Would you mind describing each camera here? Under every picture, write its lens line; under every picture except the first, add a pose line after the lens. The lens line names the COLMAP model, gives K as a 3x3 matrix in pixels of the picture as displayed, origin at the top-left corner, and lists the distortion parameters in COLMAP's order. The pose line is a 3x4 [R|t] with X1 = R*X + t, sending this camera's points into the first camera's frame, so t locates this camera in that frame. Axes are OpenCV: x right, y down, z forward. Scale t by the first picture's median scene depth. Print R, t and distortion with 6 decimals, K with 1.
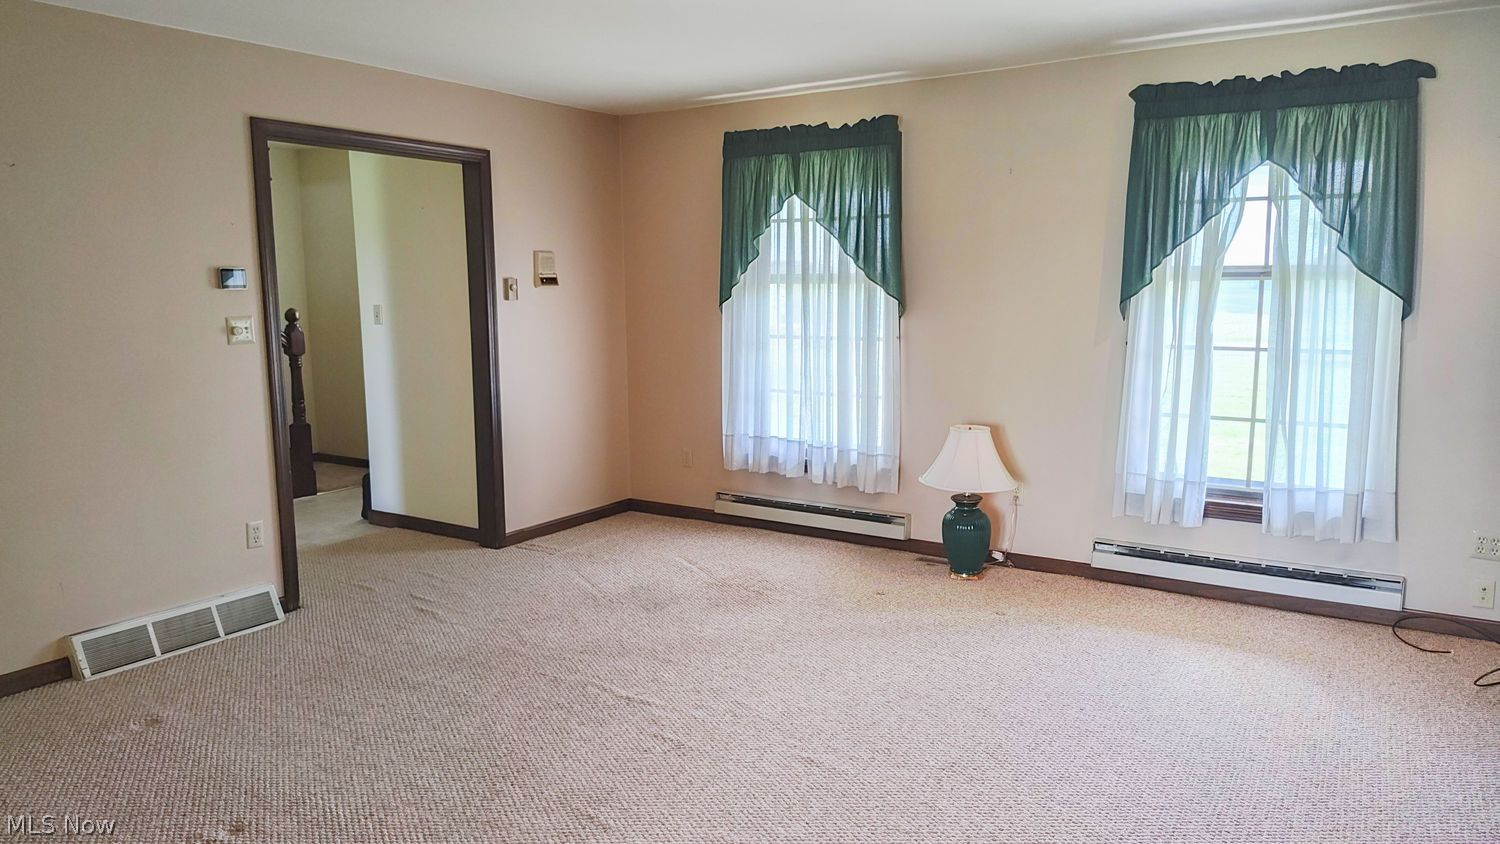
lens RADIAL K [[1006.7, 0, 750.5], [0, 1006.7, 424.5], [0, 0, 1]] dist [0.008254, -0.001714]
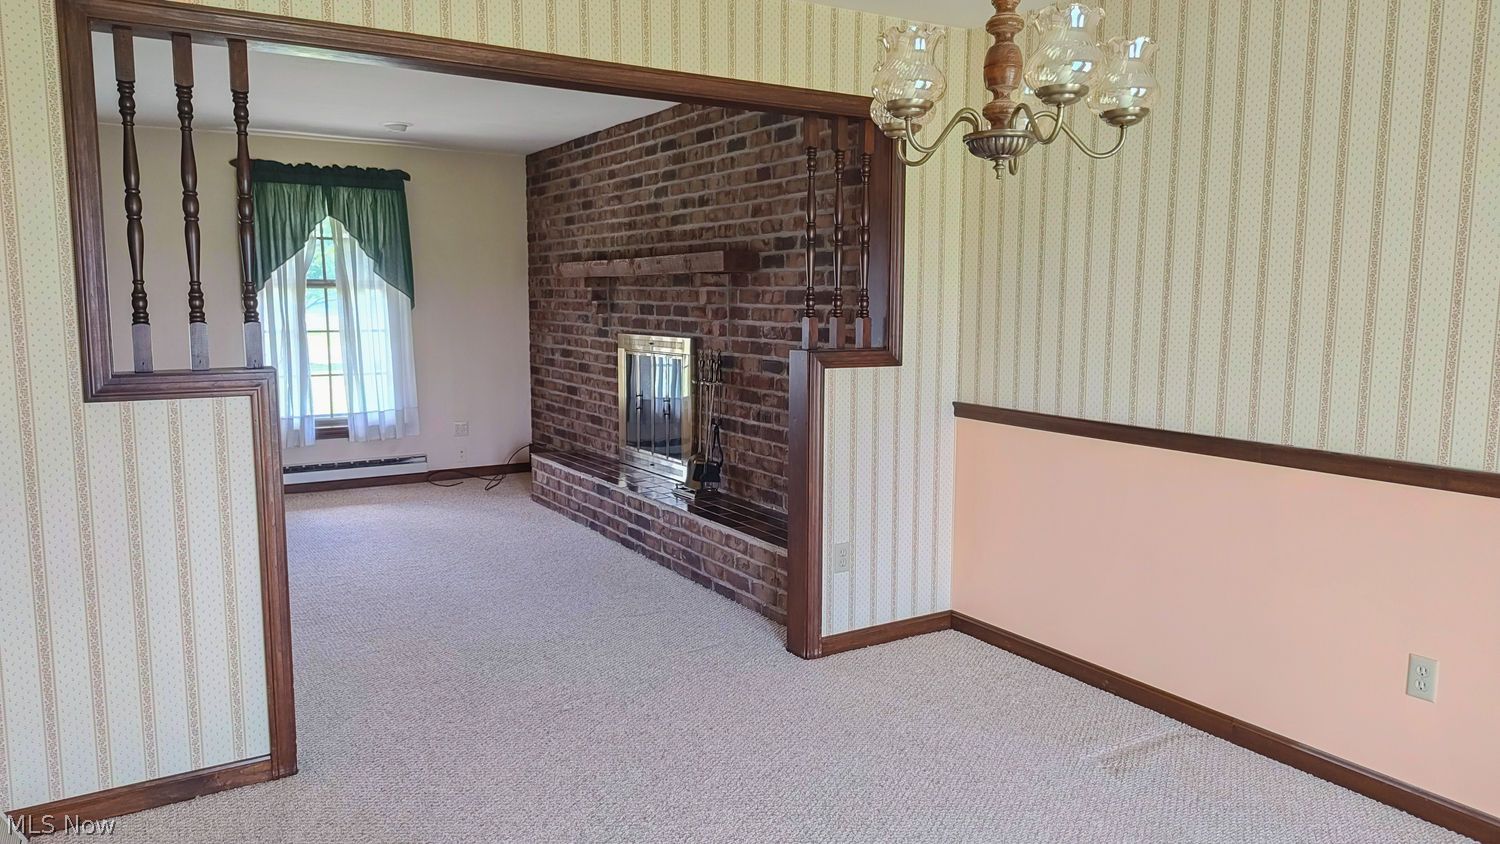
lens RADIAL K [[1006.7, 0, 753.1], [0, 1006.7, 419.8], [0, 0, 1]] dist [0.008254, -0.001714]
pose [[0.436602, -0.106480, 0.893331, -0.682191], [0.125385, 0.990482, 0.056780, 0.061308], [-0.890875, 0.087220, 0.445797, -0.321721]]
